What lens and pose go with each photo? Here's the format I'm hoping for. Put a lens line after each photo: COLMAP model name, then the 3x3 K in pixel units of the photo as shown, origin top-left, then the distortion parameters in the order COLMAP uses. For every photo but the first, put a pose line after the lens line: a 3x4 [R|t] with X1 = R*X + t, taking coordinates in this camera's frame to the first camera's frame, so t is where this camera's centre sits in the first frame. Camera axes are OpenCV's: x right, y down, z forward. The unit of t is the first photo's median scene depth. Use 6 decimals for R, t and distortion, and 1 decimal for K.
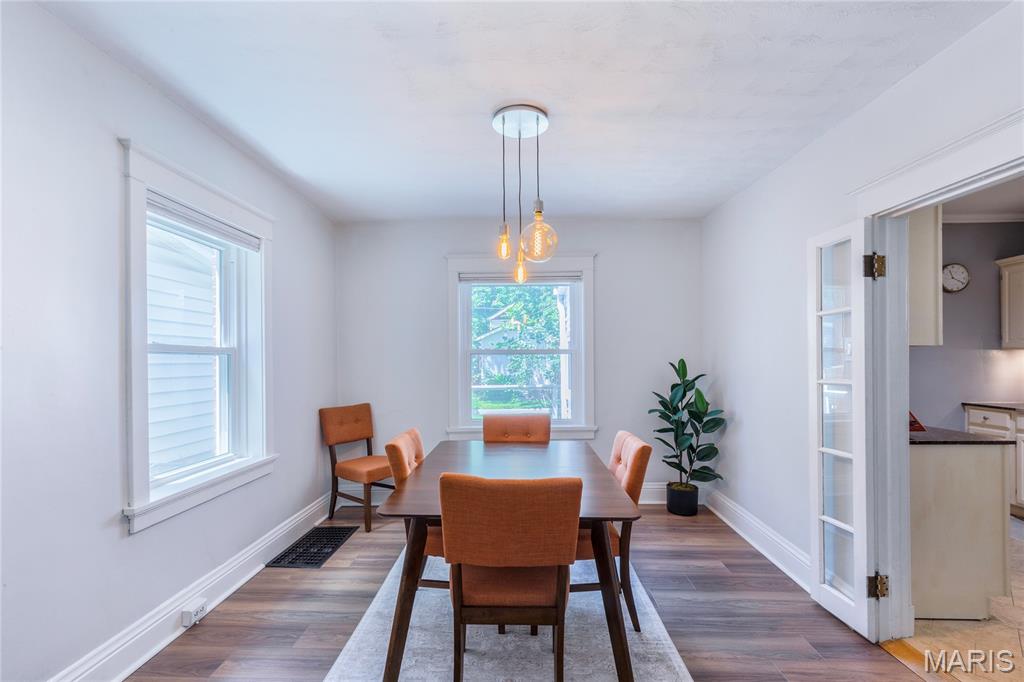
lens RADIAL K [[462.1, 0, 512.8], [0, 462.1, 361.1], [0, 0, 1]] dist [0.012327, -0.000101]
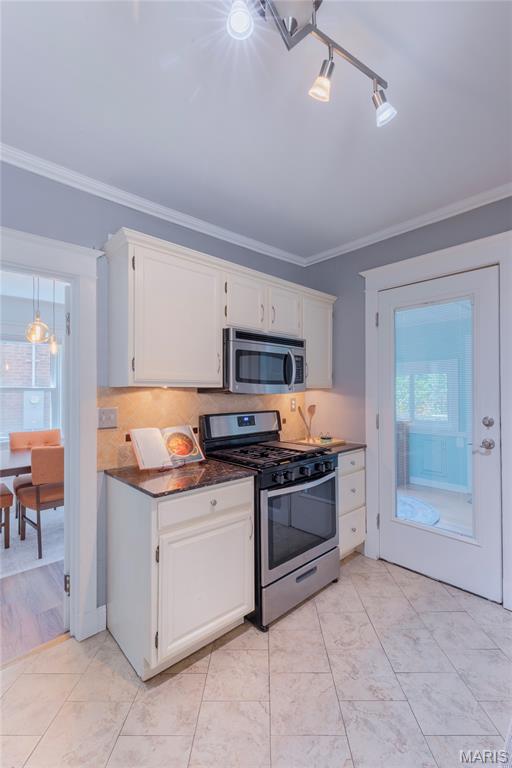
lens RADIAL K [[341.9, 0, 256.0], [0, 341.9, 384.0], [0, 0, 1]] dist [0.000986, 0.000248]
pose [[0.688614, -0.011605, -0.725035, 1.017363], [0.001145, 0.999888, -0.014916, -0.015222], [0.725127, 0.009442, 0.688550, 0.422641]]
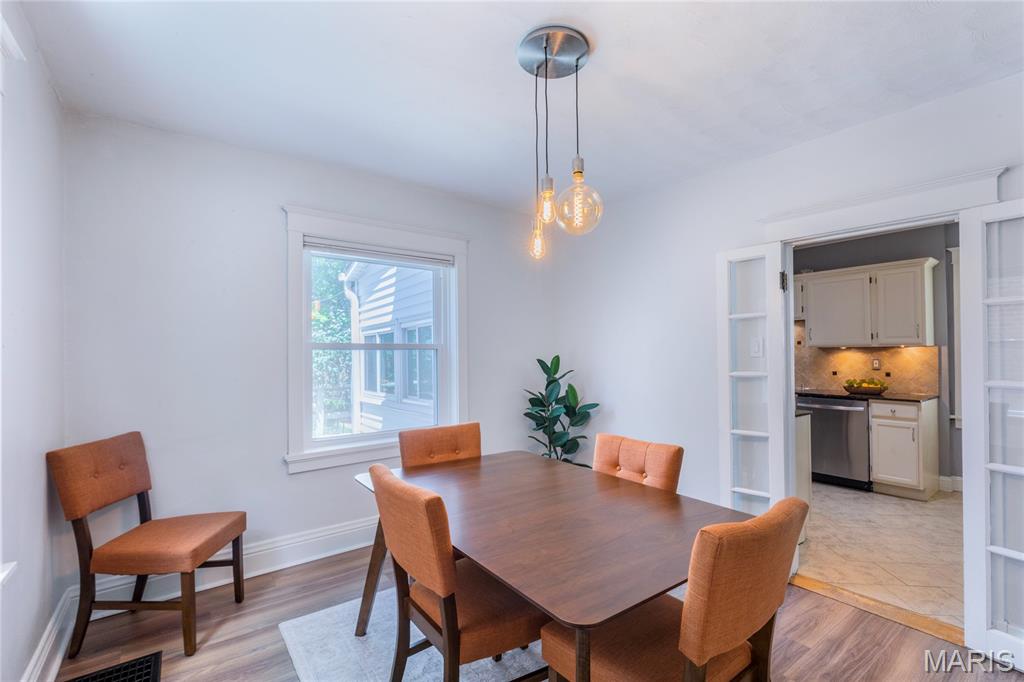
lens RADIAL K [[456.9, 0, 513.2], [0, 456.9, 349.6], [0, 0, 1]] dist [0.000486, -0.000434]
pose [[0.791058, 0.006409, 0.611707, -0.317418], [0.004676, 0.999853, -0.016522, -0.000804], [-0.611723, 0.015930, 0.790912, 0.272372]]
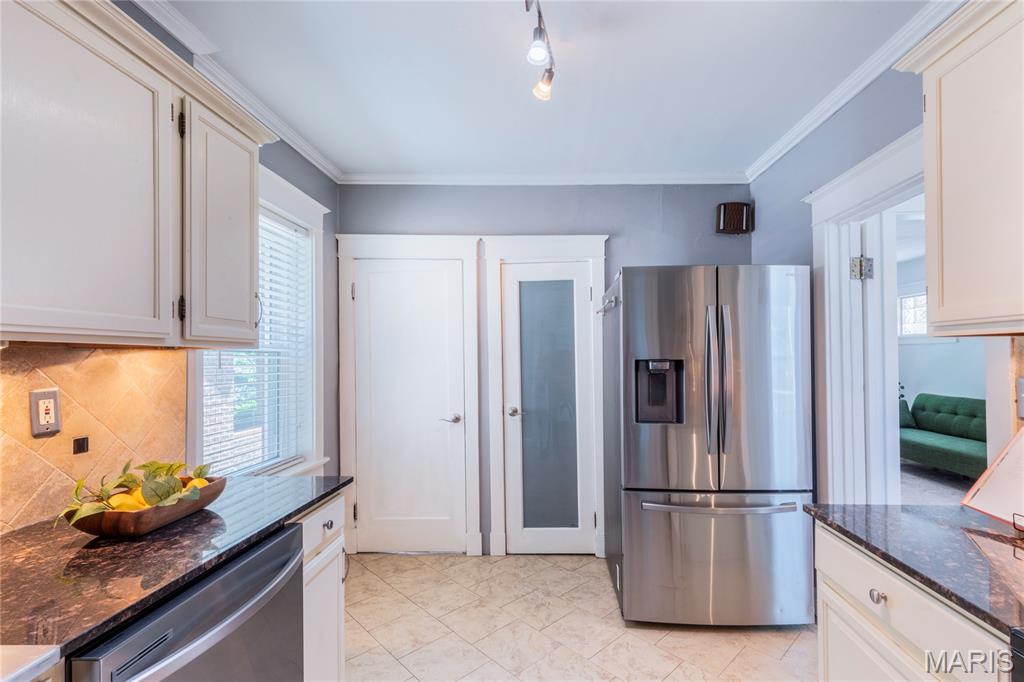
lens RADIAL K [[456.9, 0, 513.2], [0, 456.9, 349.6], [0, 0, 1]] dist [0.000486, -0.000434]
pose [[-0.997488, 0.019514, 0.068090, 0.844487], [0.018248, 0.999650, -0.019173, -0.010490], [-0.068440, -0.017882, -0.997495, 0.945248]]
